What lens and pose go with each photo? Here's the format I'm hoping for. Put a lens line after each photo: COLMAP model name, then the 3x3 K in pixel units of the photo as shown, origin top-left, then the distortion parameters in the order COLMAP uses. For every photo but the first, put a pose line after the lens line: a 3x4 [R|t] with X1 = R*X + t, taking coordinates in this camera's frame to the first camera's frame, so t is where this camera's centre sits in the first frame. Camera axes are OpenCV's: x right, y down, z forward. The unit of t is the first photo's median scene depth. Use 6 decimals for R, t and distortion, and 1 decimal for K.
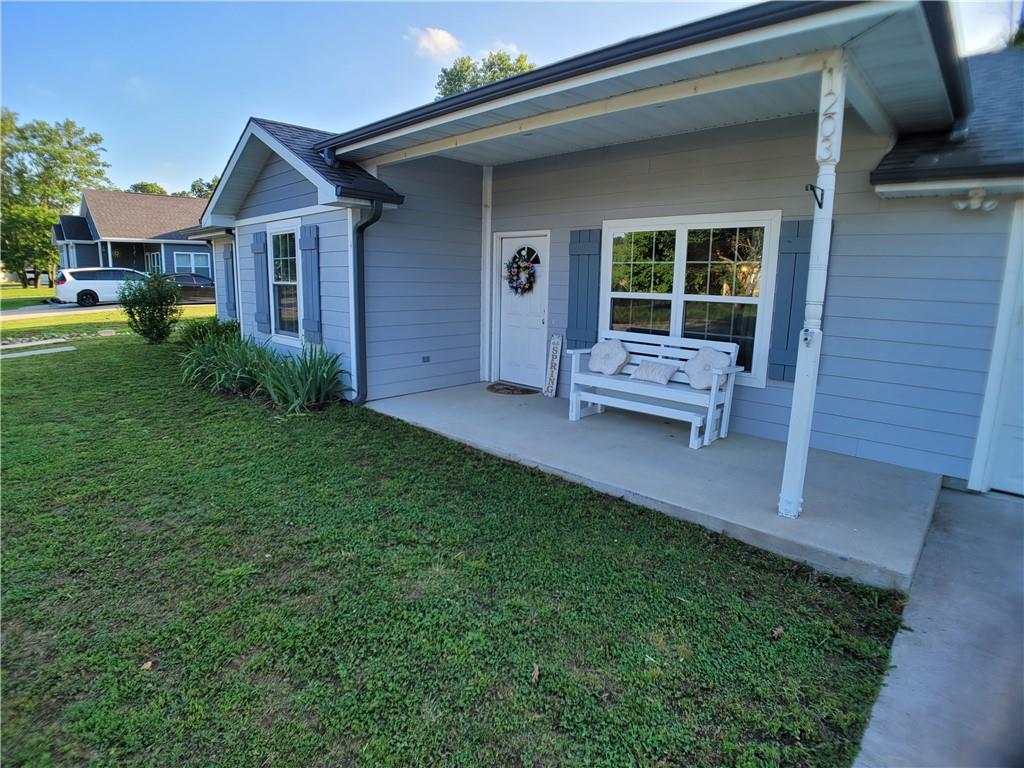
lens RADIAL K [[539.3, 0, 516.7], [0, 539.3, 374.8], [0, 0, 1]] dist [-0.088075, 0.020142]
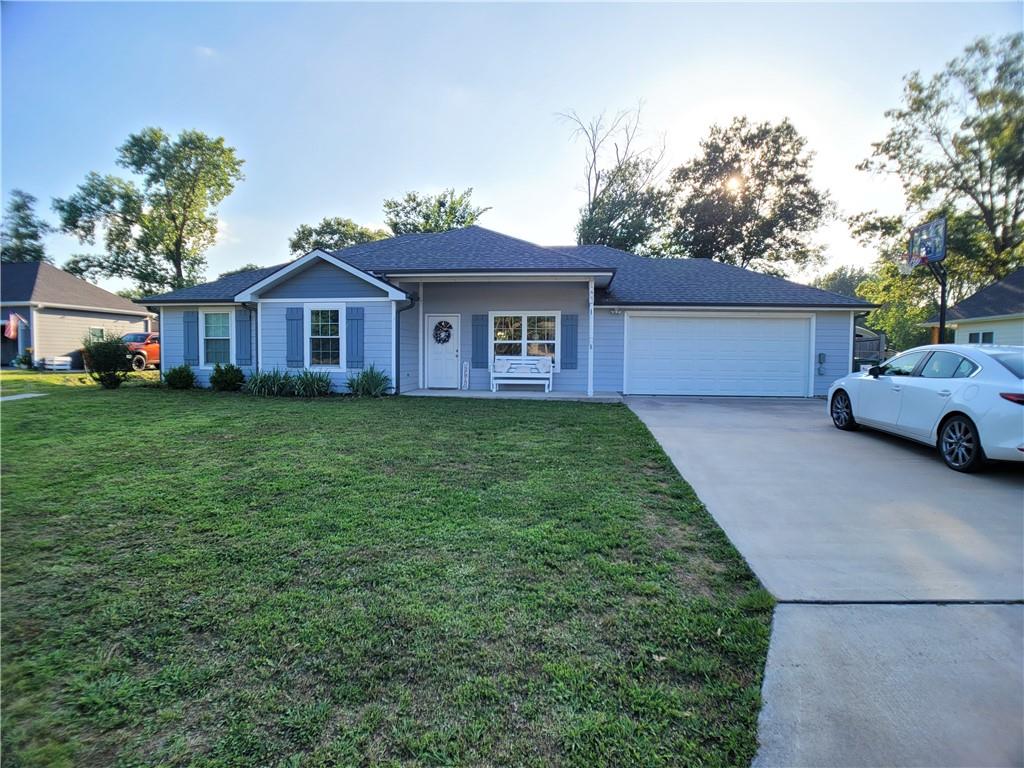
lens RADIAL K [[539.3, 0, 516.7], [0, 539.3, 374.8], [0, 0, 1]] dist [-0.088075, 0.020142]
pose [[0.808085, -0.034681, 0.588044, -1.026604], [0.111118, 0.989318, -0.094351, 0.206250], [-0.578491, 0.141585, 0.803307, -0.850159]]
